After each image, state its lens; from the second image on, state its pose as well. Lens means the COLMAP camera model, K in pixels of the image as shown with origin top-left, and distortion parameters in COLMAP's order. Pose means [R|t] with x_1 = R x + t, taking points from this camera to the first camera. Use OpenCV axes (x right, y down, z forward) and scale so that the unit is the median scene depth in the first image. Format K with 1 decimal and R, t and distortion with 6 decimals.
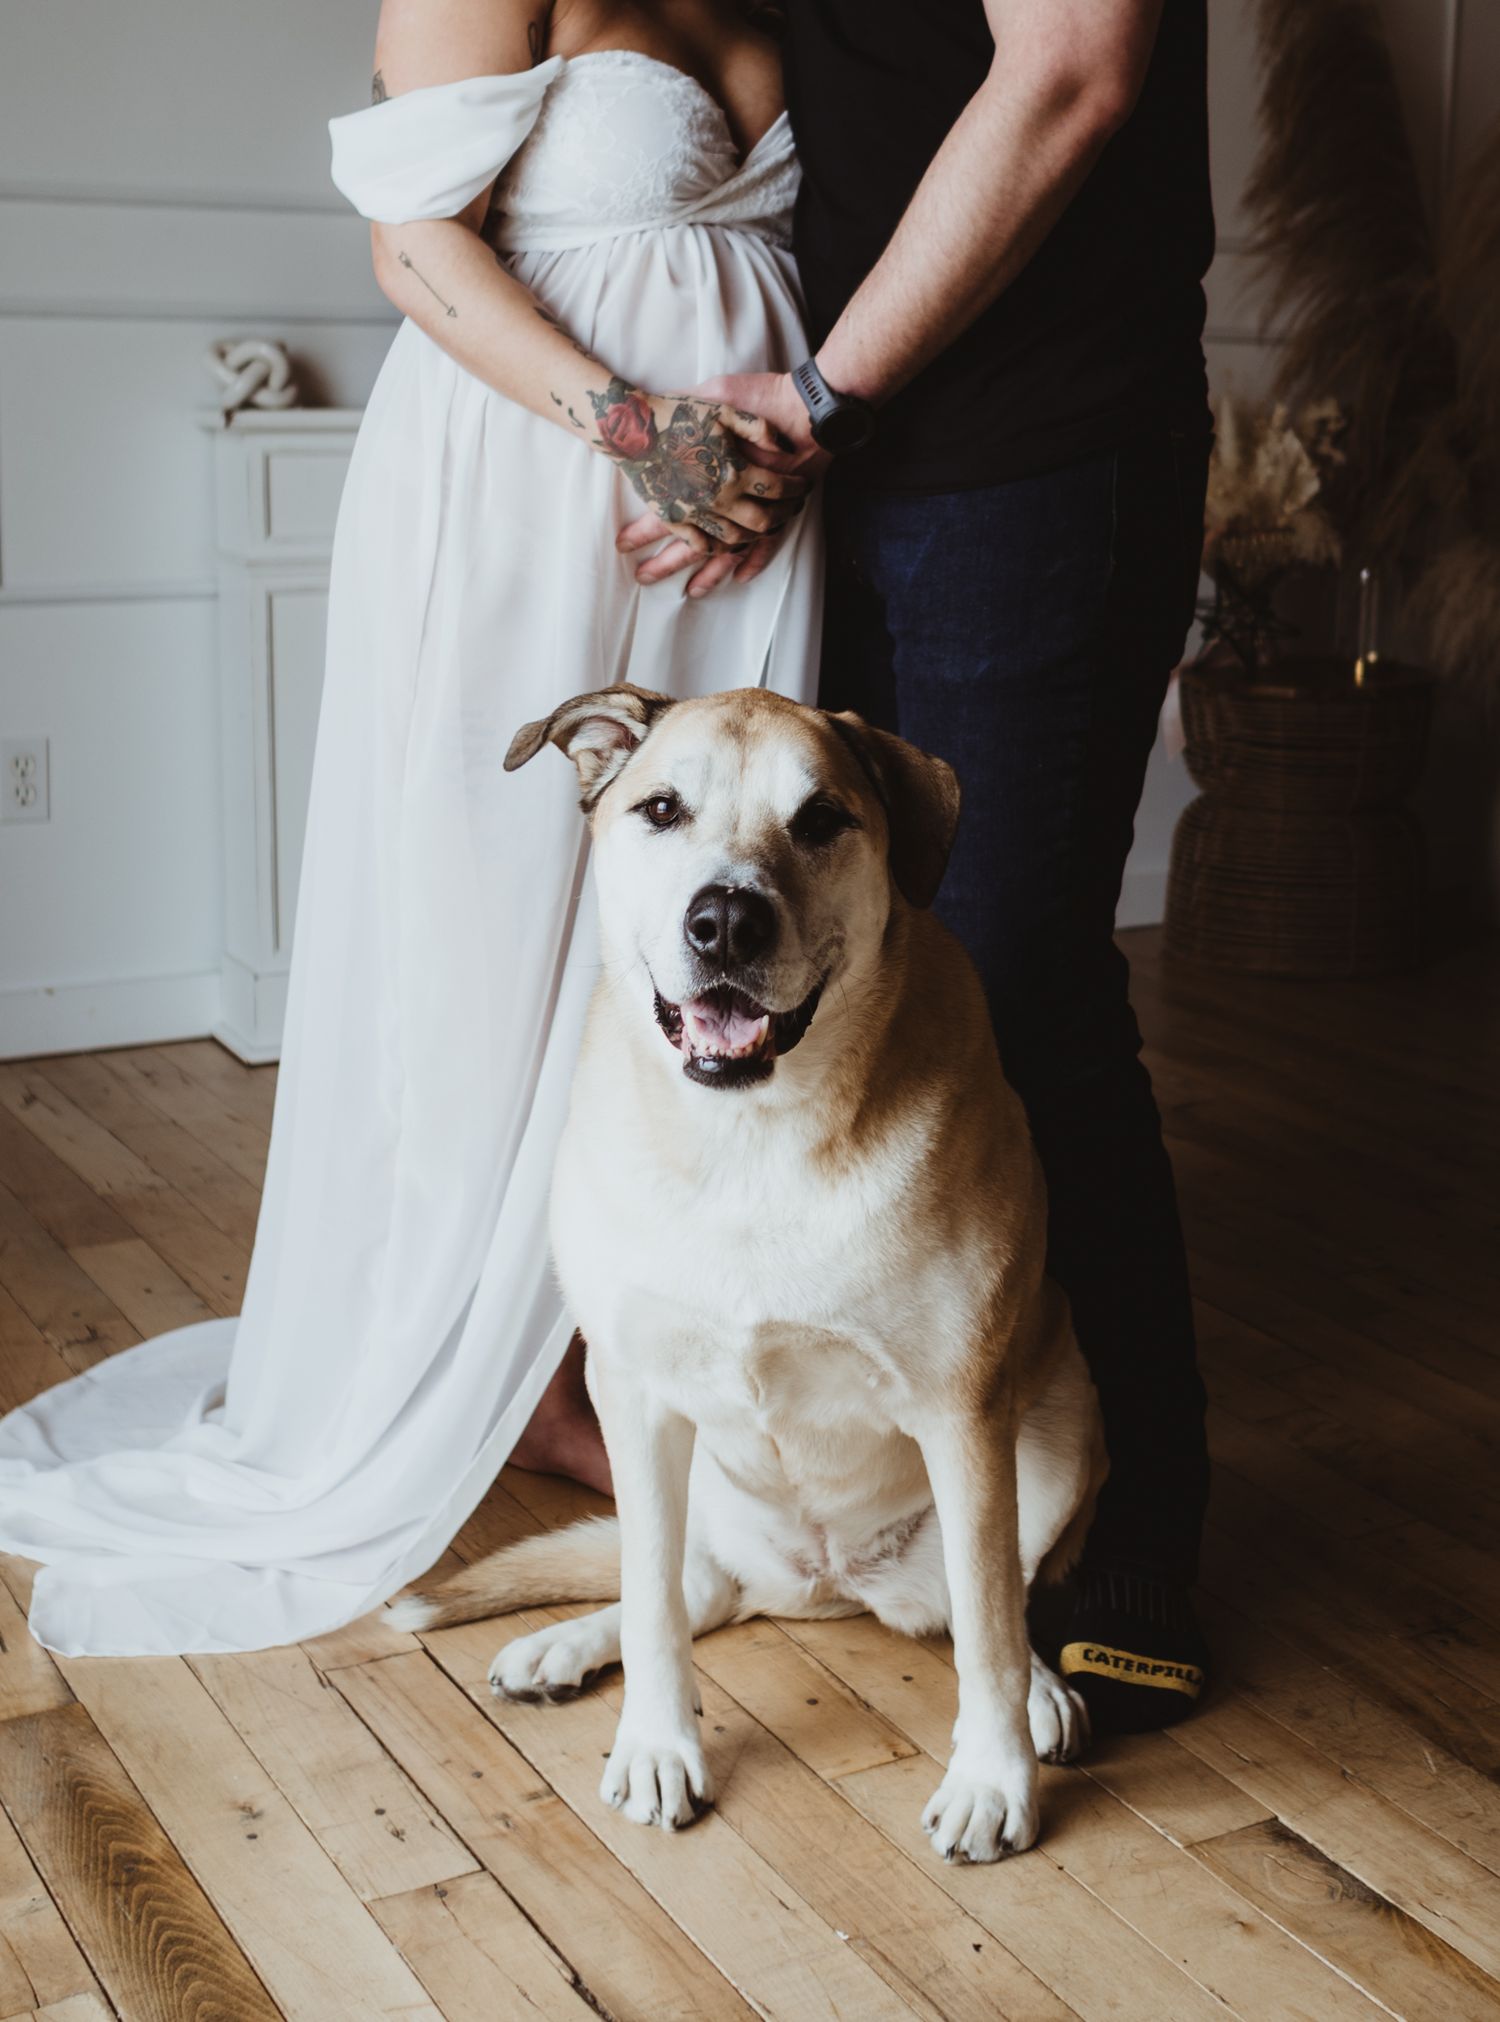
lens RADIAL K [[2073.9, 0, 777.8], [0, 2073.9, 1010.2], [0, 0, 1]] dist [0.004821, 0.023396]
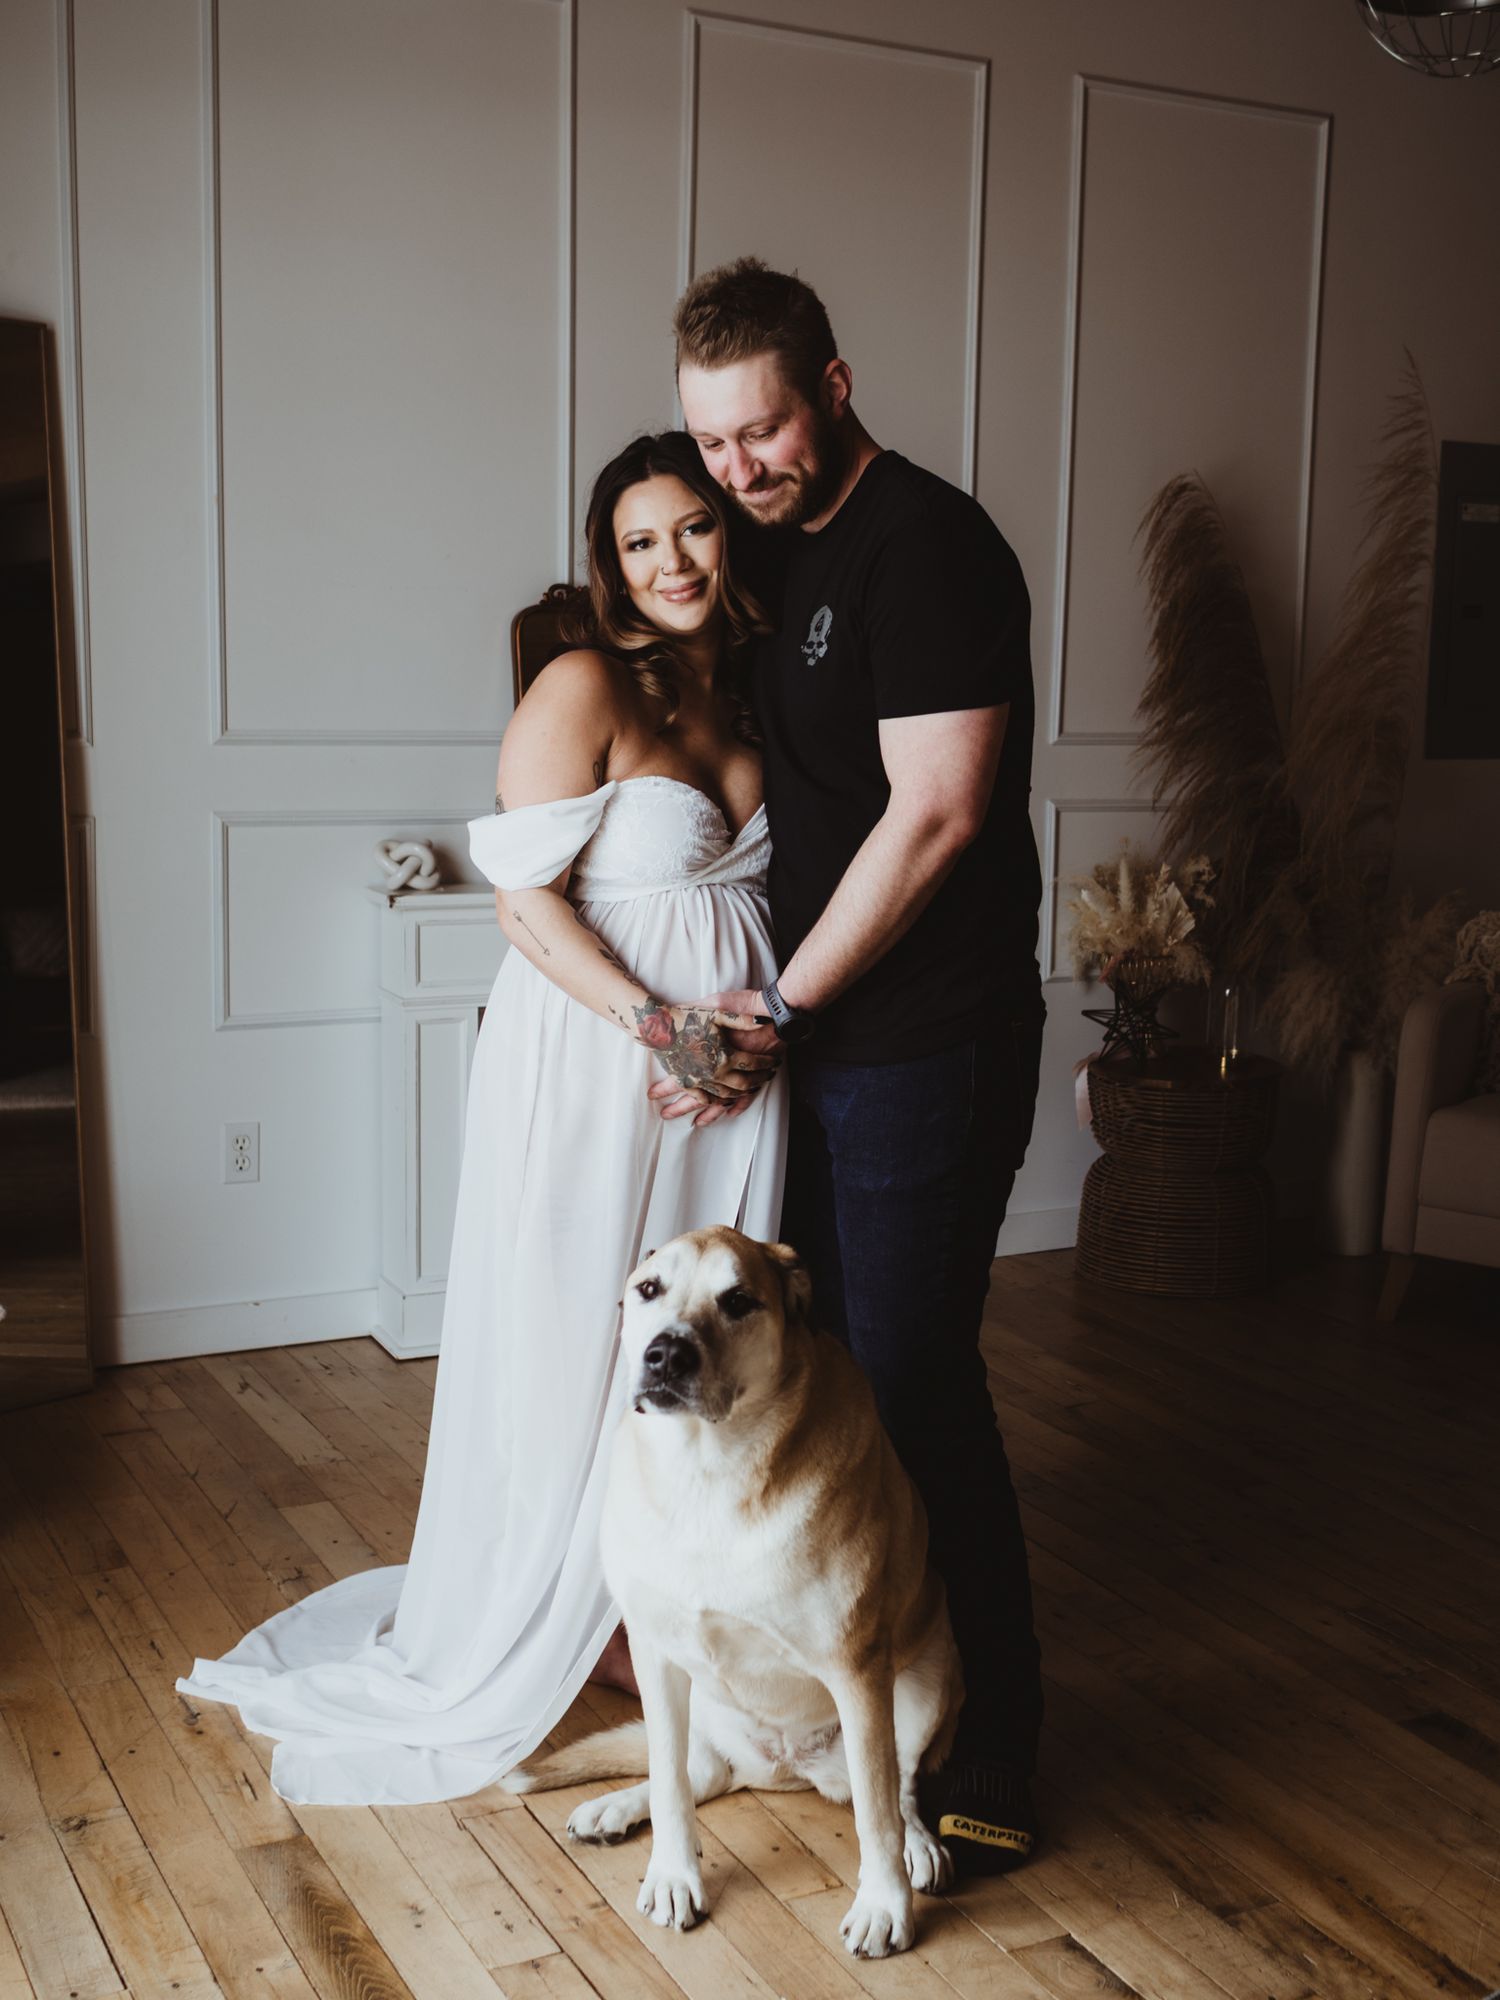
lens RADIAL K [[2332.9, 0, 750.0], [0, 2332.9, 1000.0], [0, 0, 1]] dist [-0.005974, 0.033943]
pose [[0.997676, 0.004391, -0.067994, 0.112813], [-0.003117, 0.999818, 0.018828, -0.328599], [0.068065, -0.018572, 0.997508, -0.713787]]
